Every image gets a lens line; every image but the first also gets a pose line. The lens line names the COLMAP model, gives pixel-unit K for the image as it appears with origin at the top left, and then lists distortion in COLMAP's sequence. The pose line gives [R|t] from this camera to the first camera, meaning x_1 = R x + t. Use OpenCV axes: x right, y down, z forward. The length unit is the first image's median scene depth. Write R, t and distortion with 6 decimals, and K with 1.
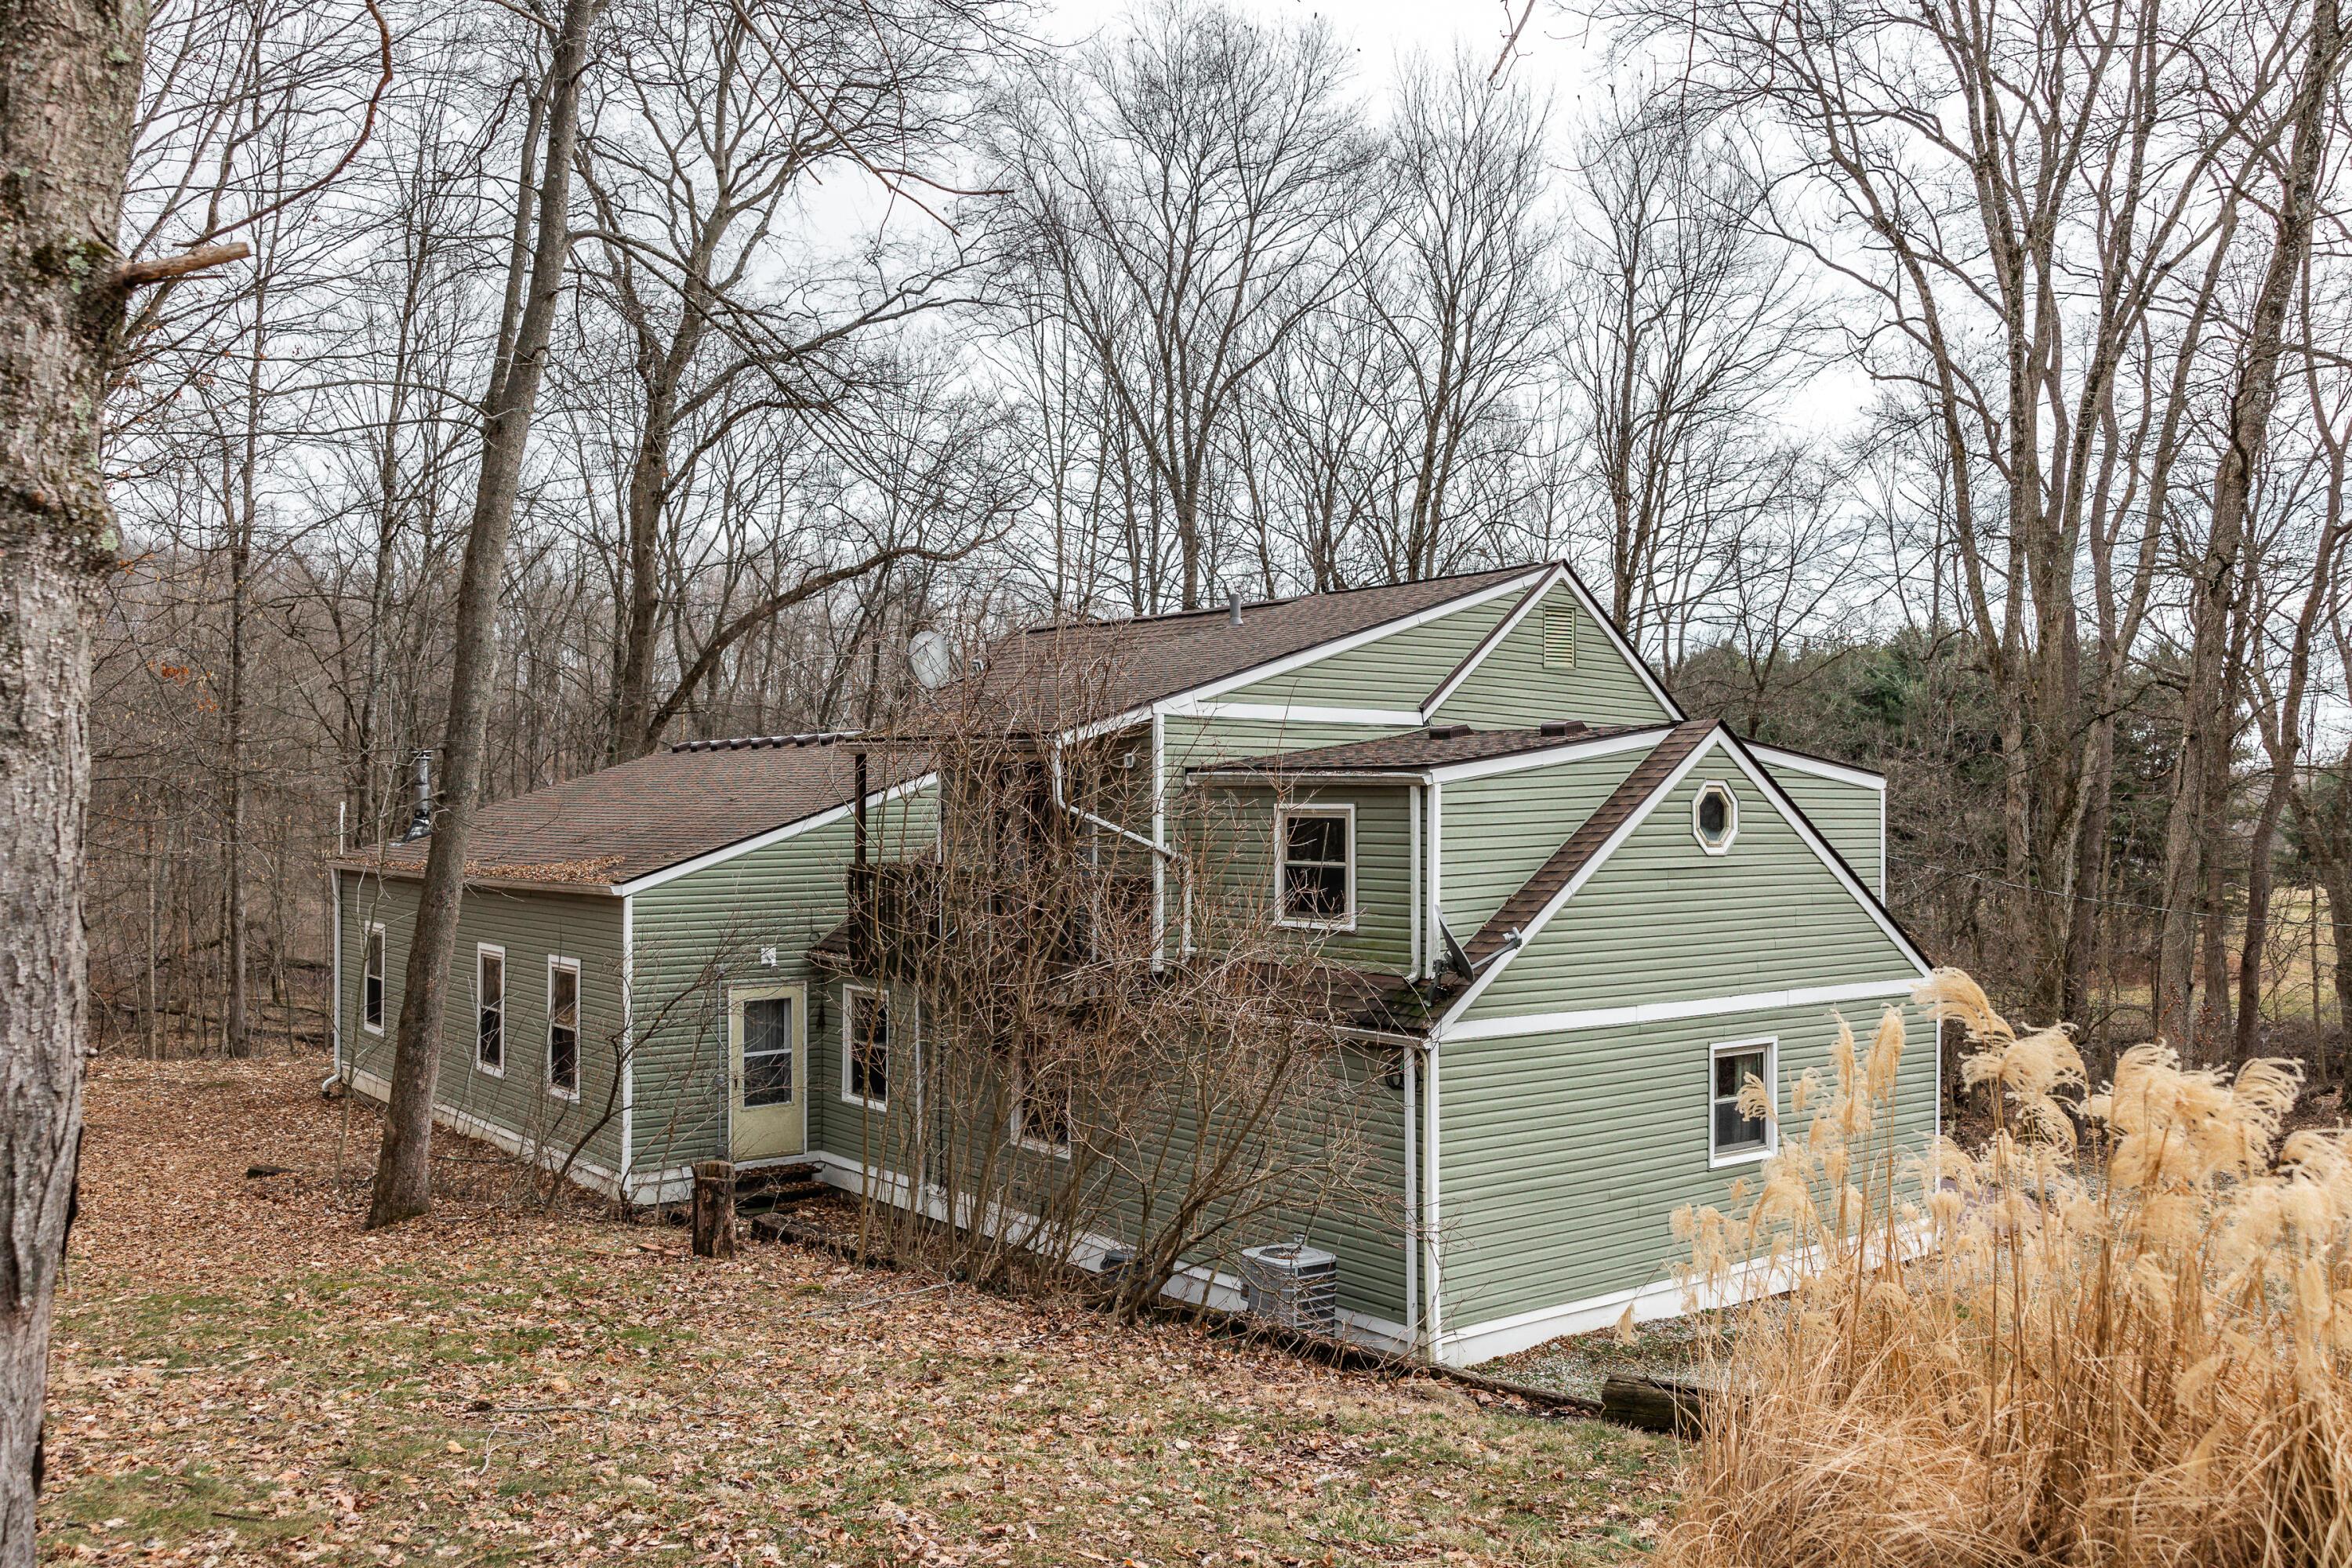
lens RADIAL K [[1882.1, 0, 1176.0], [0, 1882.1, 784.0], [0, 0, 1]] dist [0.004854, 0.001744]
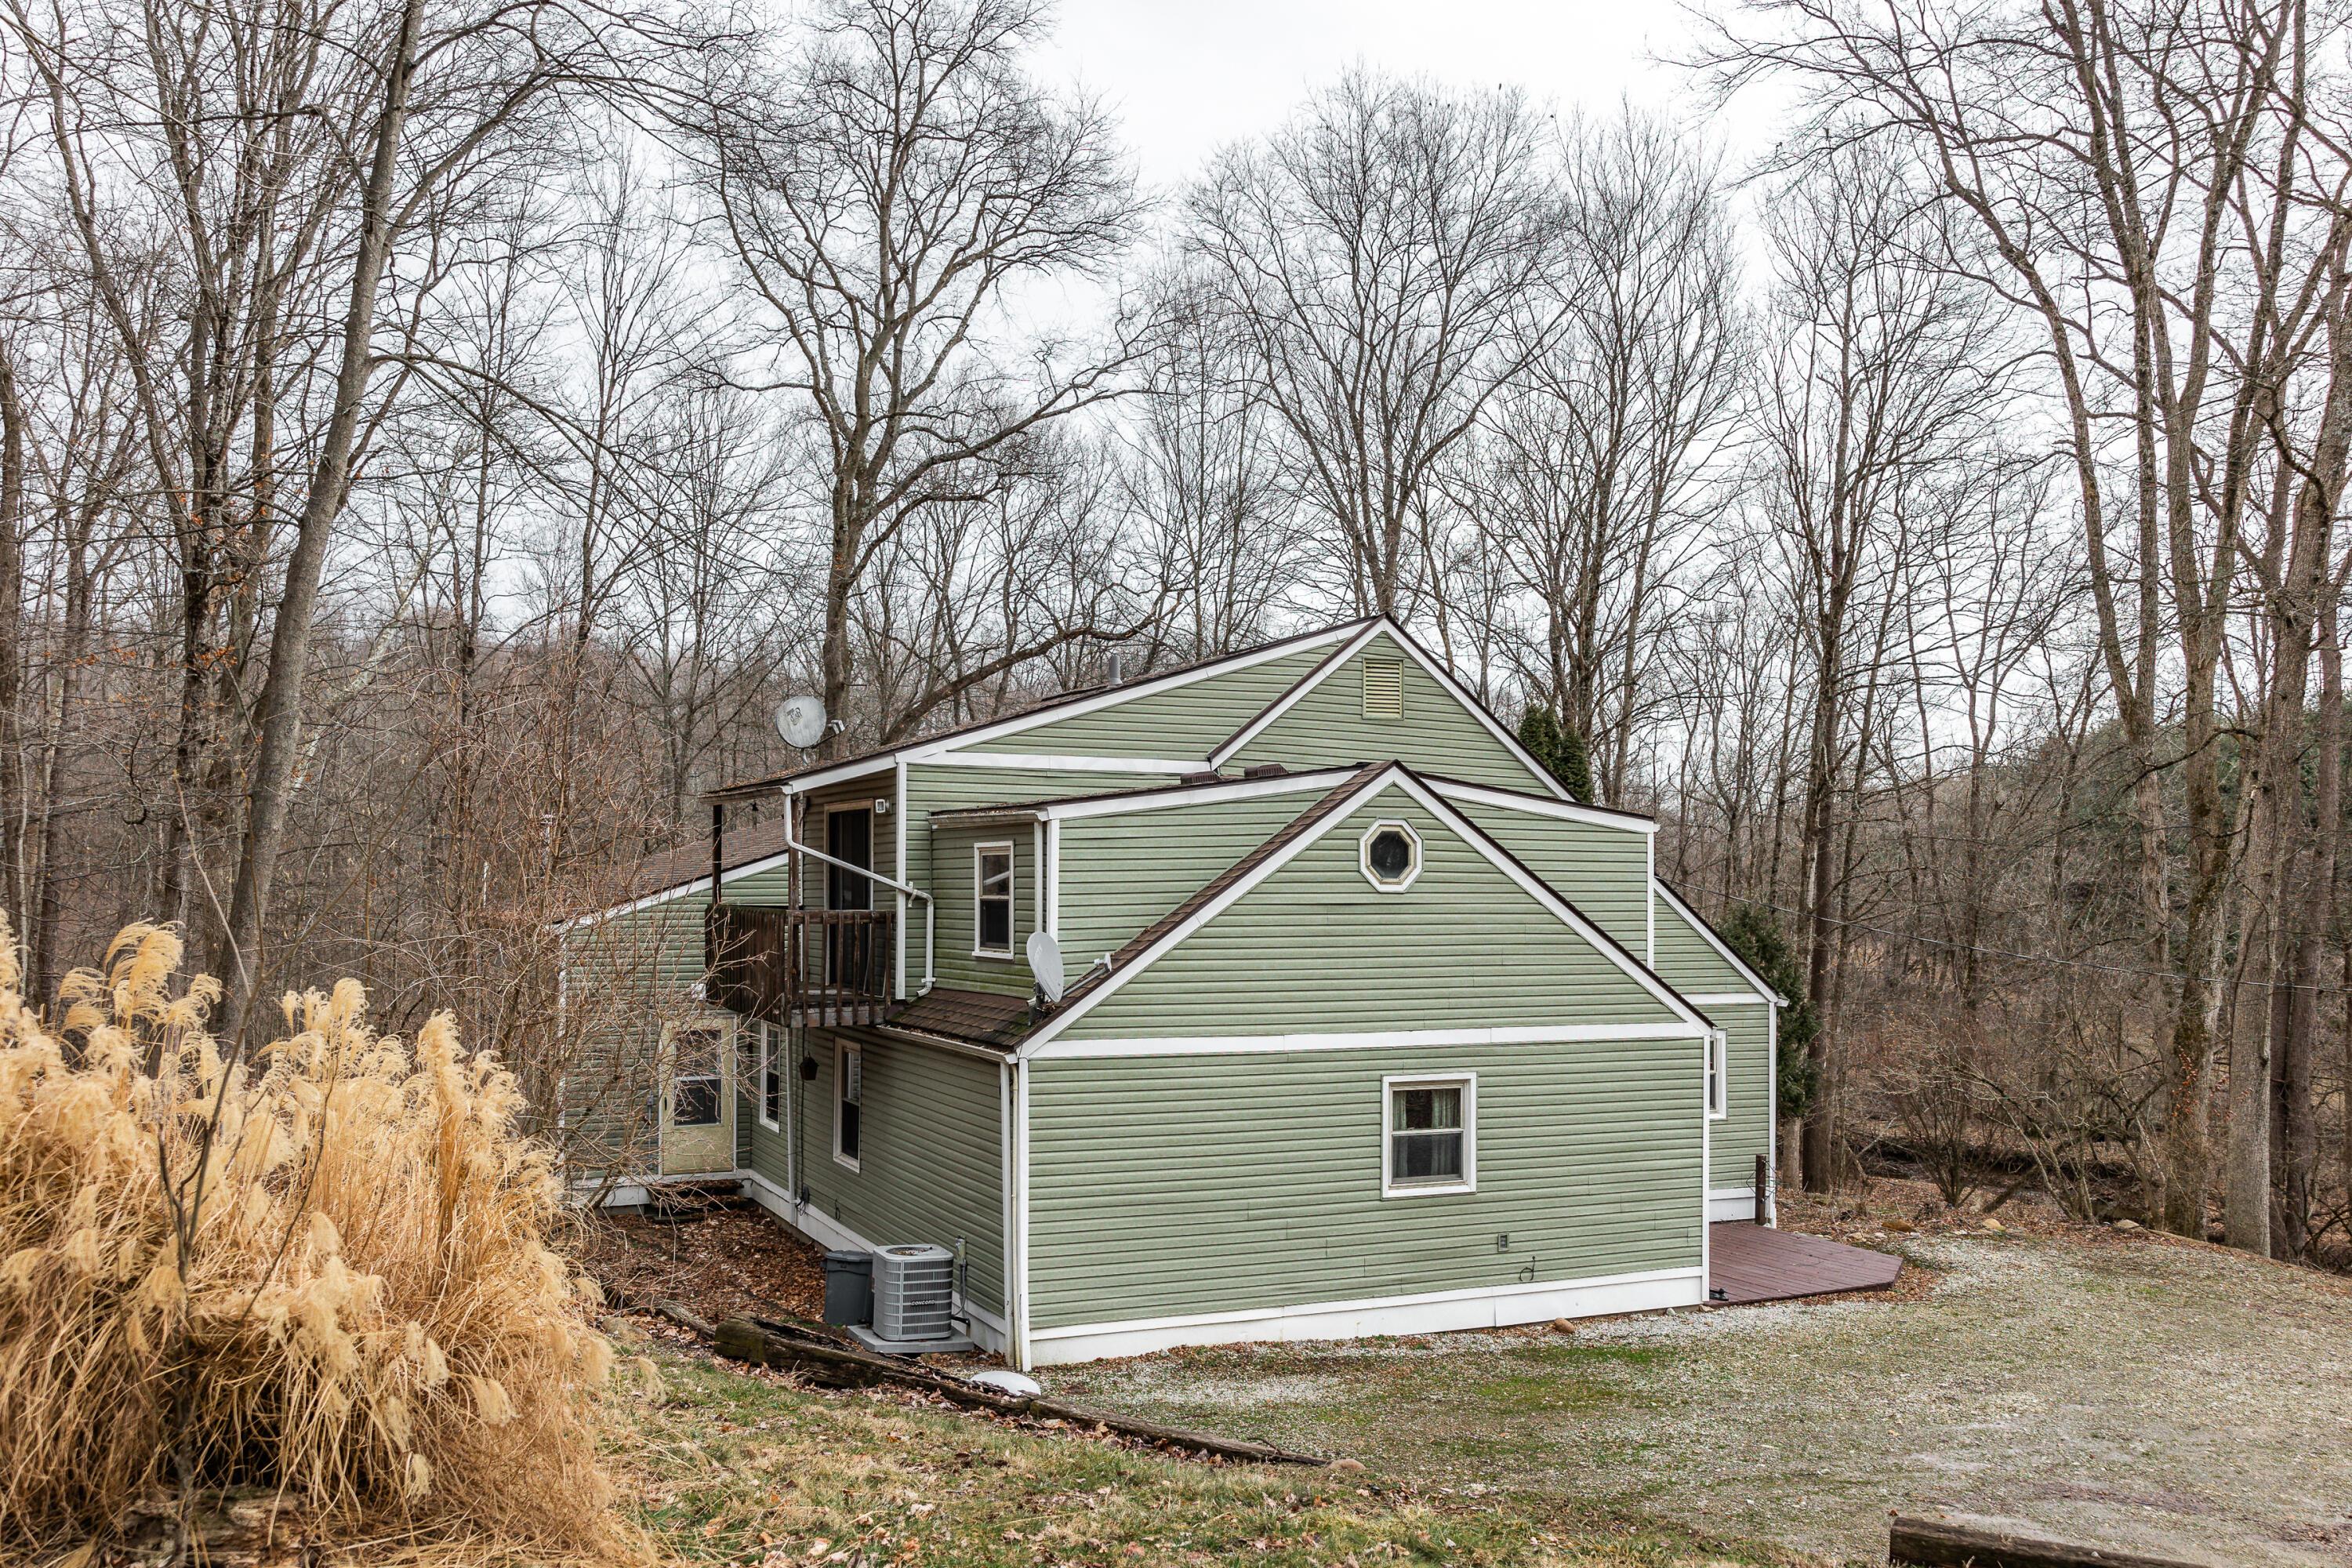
lens RADIAL K [[1940.8, 0, 1432.1], [0, 1940.8, 883.3], [0, 0, 1]] dist [0.008885, 0.000911]
pose [[0.973917, -0.000379, -0.226903, 0.534211], [0.000007, 0.999999, -0.001642, 0.033588], [0.226903, 0.001598, 0.973916, -0.023308]]
